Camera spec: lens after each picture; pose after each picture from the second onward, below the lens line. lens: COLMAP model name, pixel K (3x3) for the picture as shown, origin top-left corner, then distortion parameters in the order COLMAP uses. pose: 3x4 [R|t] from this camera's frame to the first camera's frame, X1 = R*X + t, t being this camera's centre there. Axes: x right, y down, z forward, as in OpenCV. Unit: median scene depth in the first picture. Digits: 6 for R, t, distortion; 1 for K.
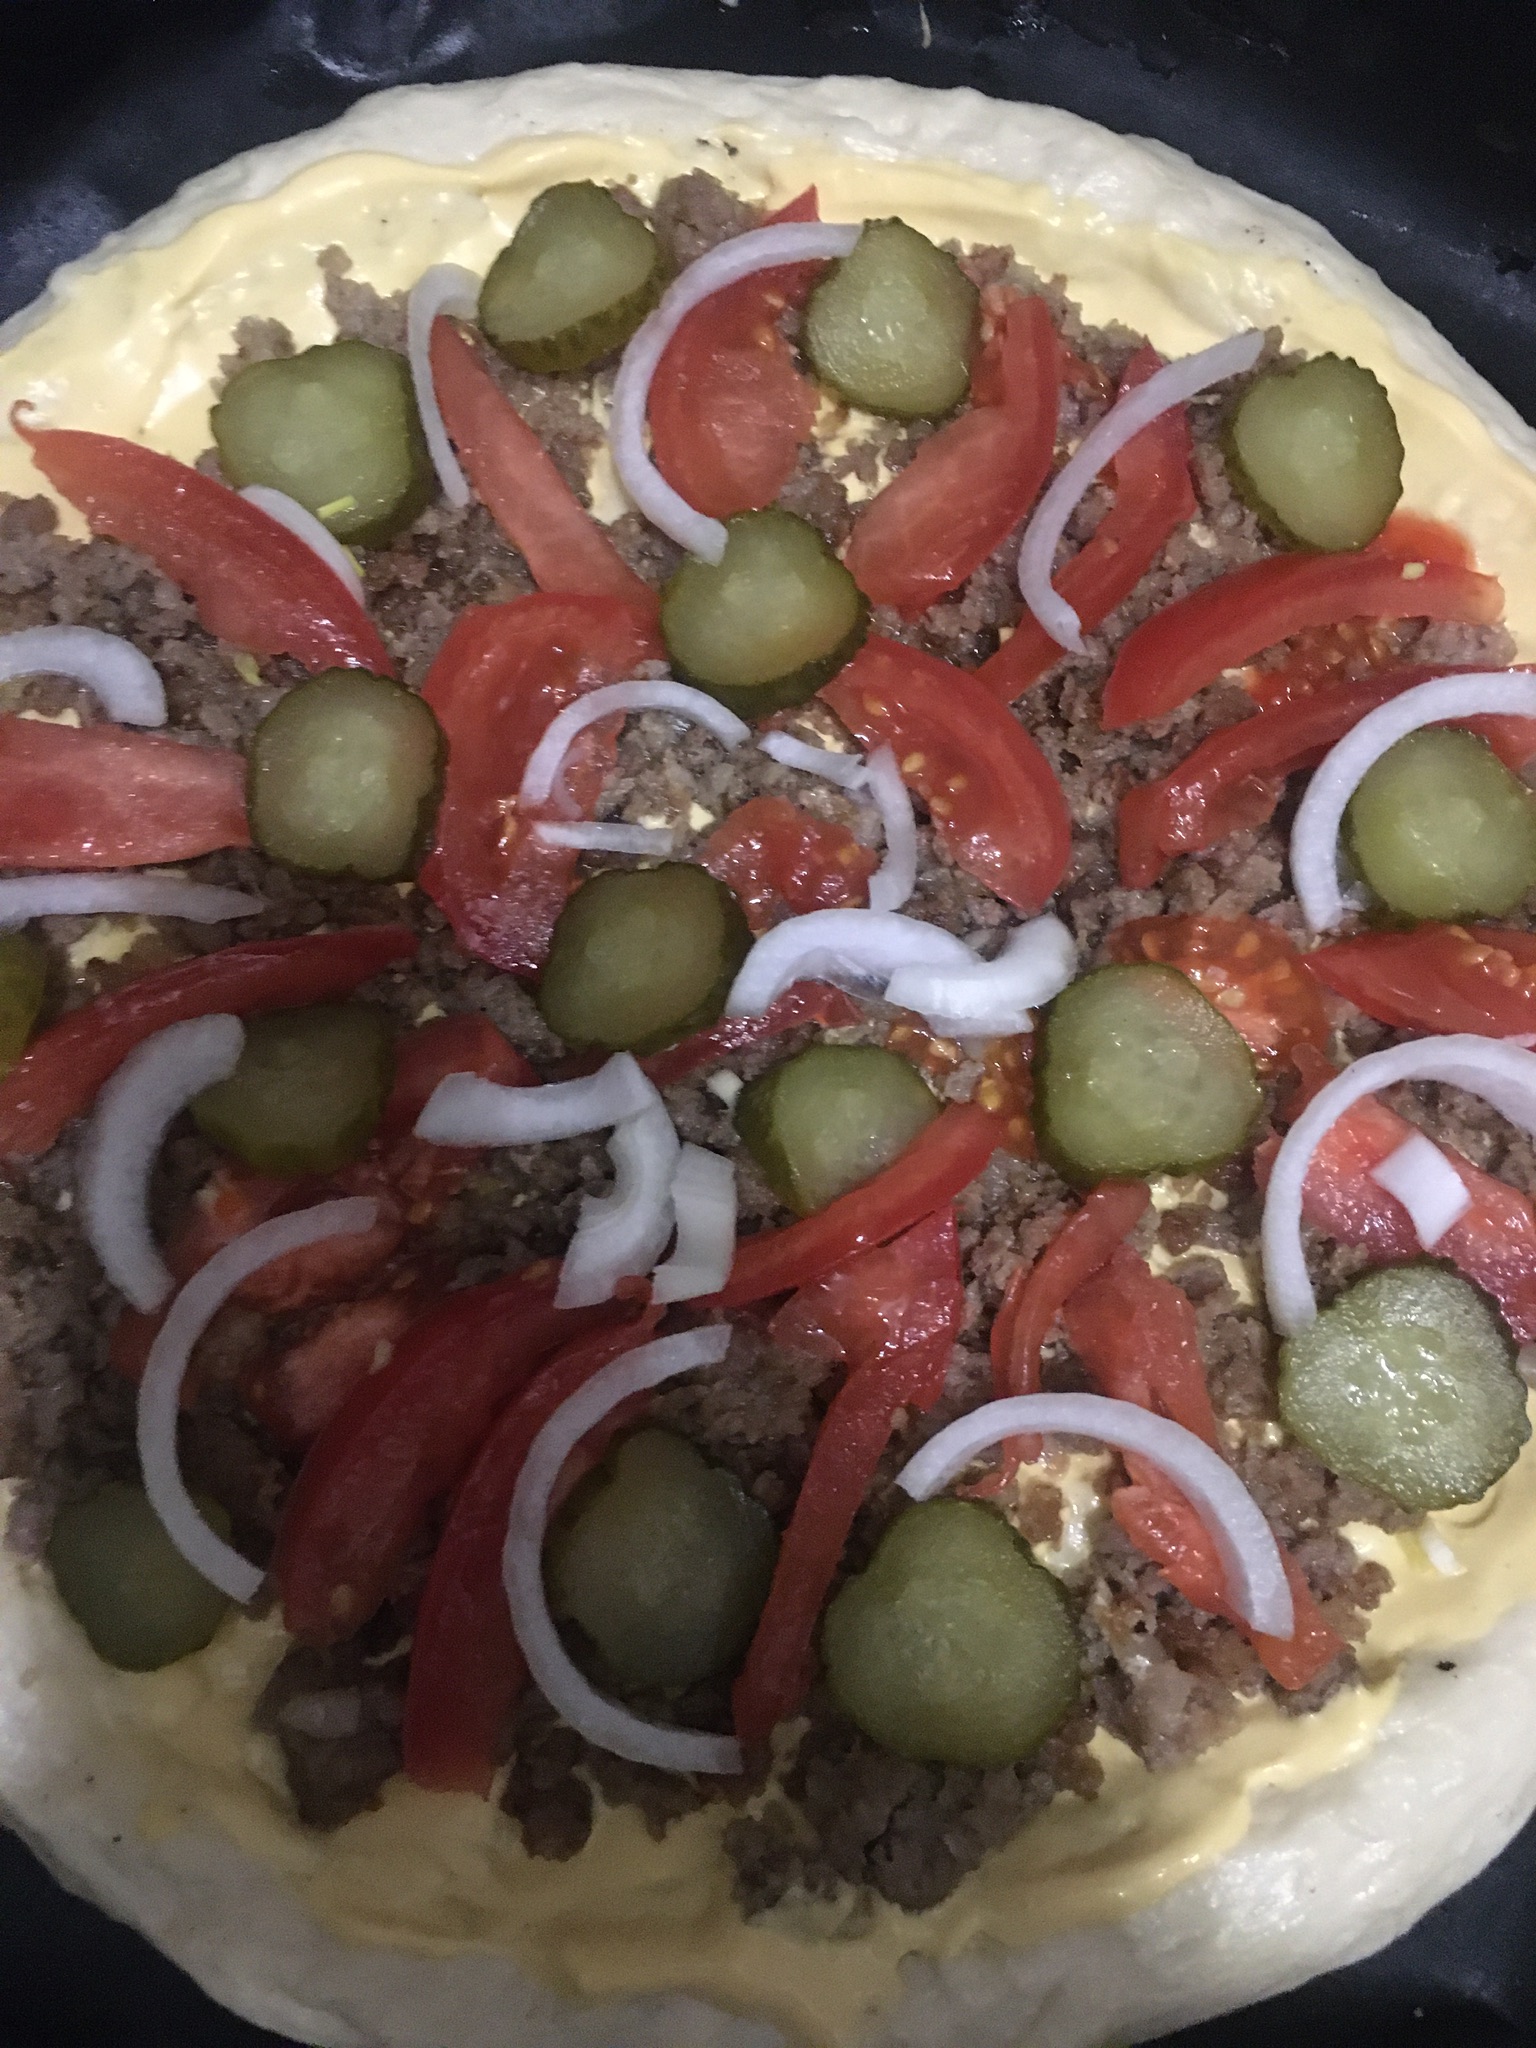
lens RADIAL K [[1791.9, 0, 768.0], [0, 1791.9, 1024.0], [0, 0, 1]] dist [0.073313, -0.135842]
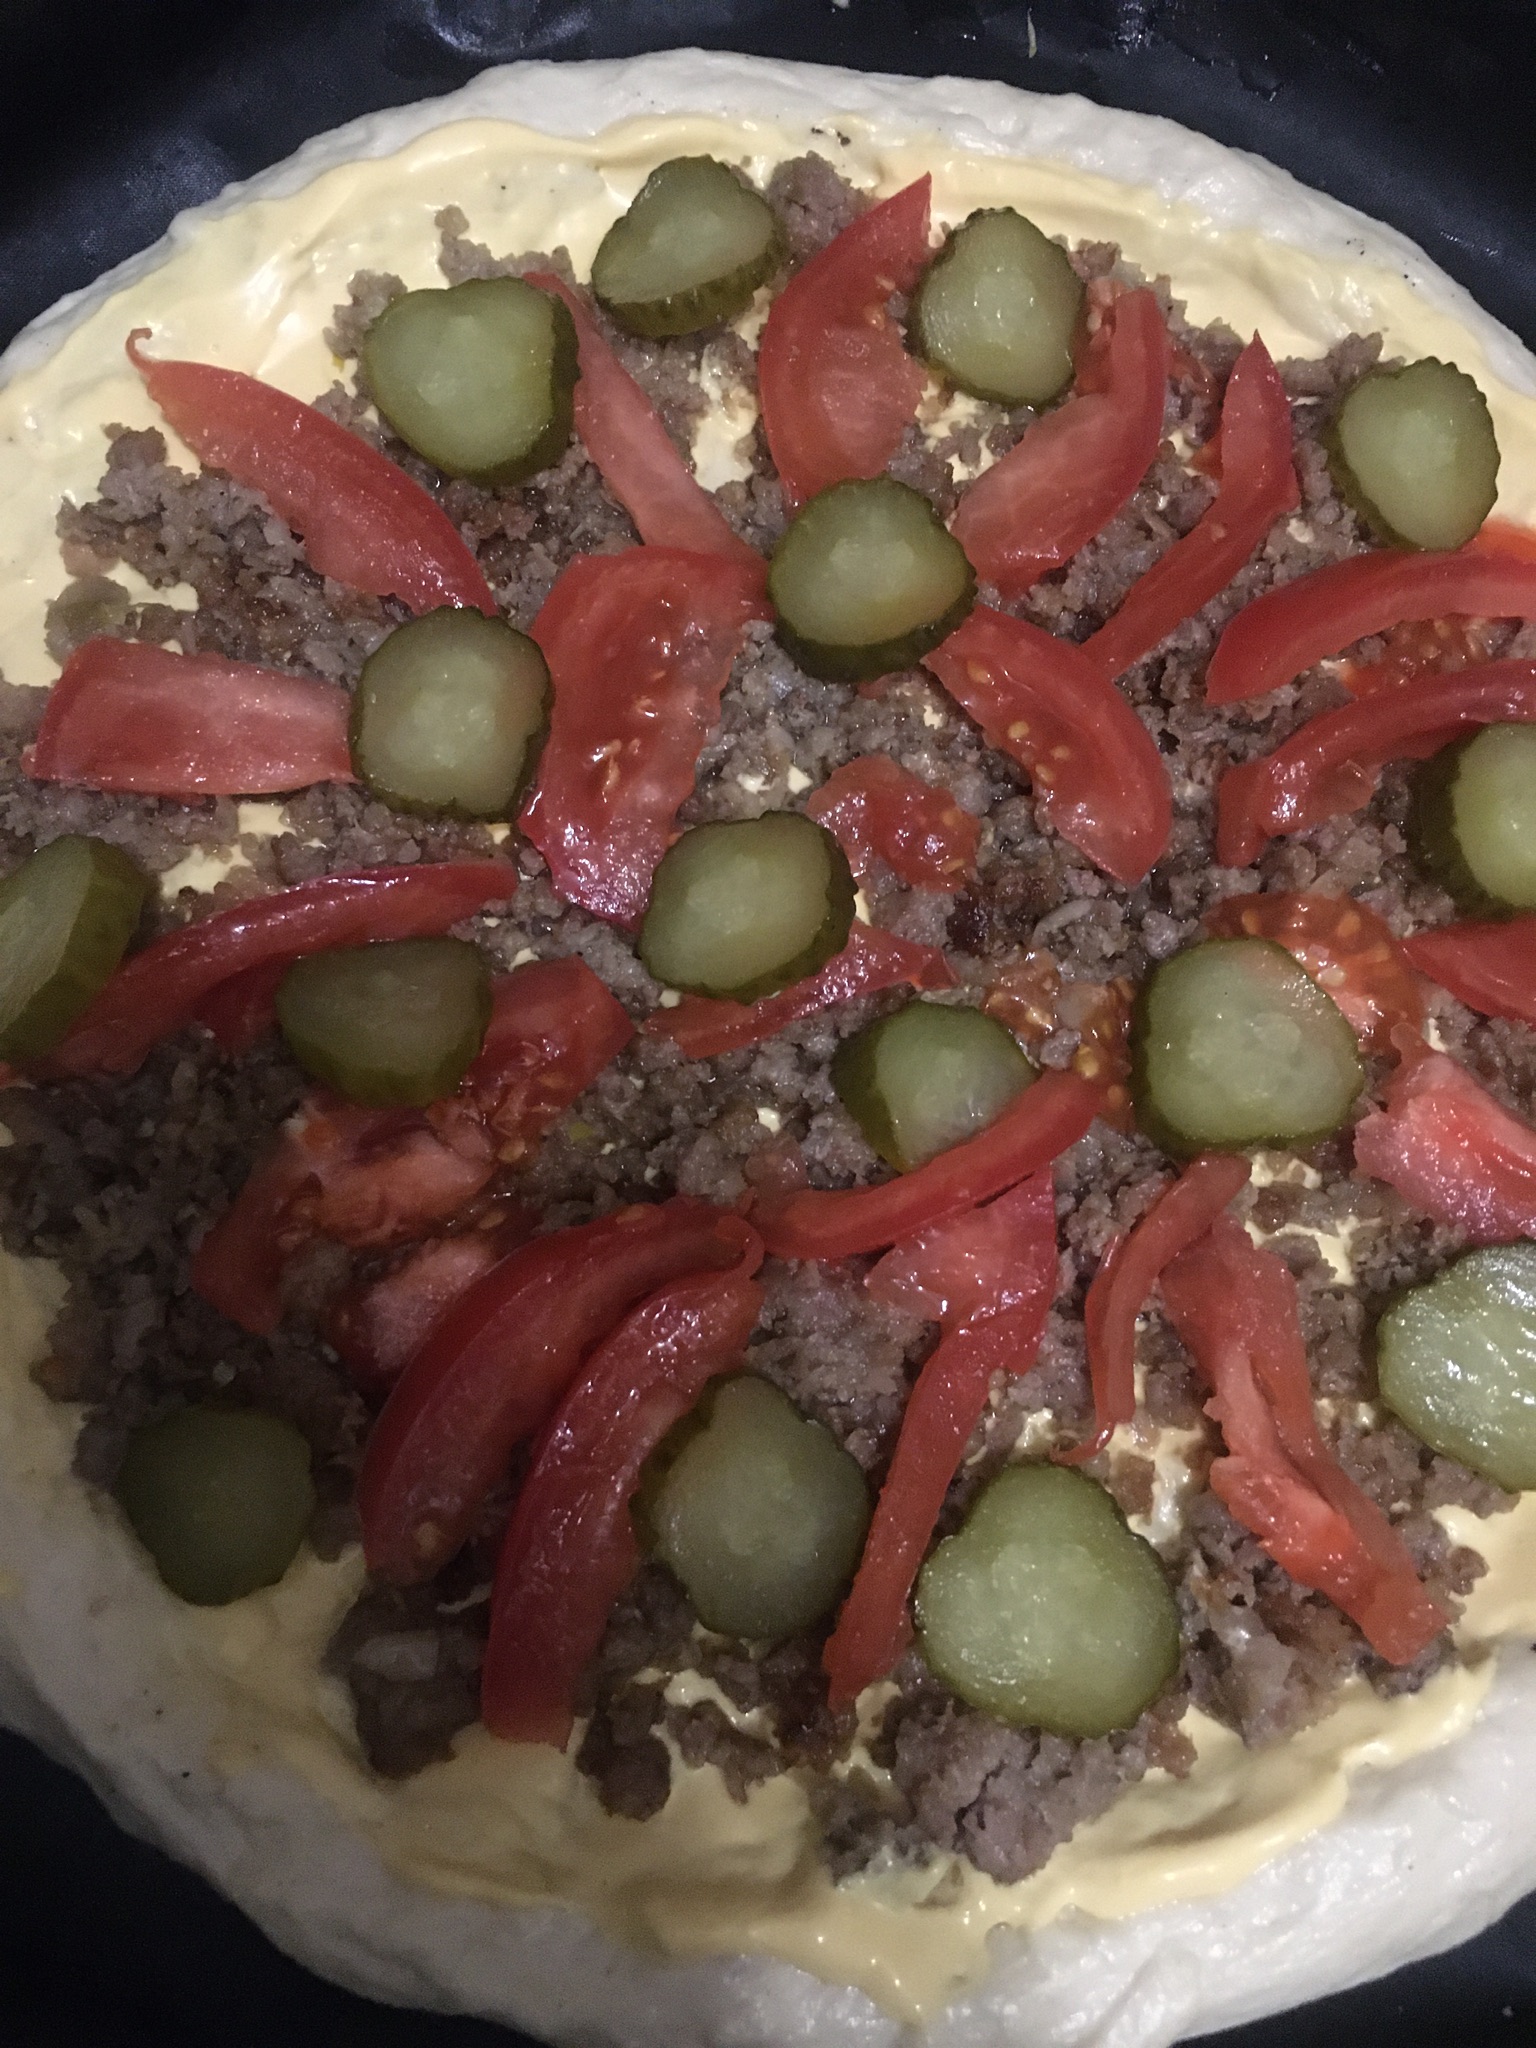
lens RADIAL K [[1791.9, 0, 768.0], [0, 1791.9, 1024.0], [0, 0, 1]] dist [0.073313, -0.135842]
pose [[0.998823, 0.042269, 0.023800, -0.074565], [-0.041062, 0.997948, -0.049136, 0.071803], [-0.025828, 0.048101, 0.998508, 0.012932]]
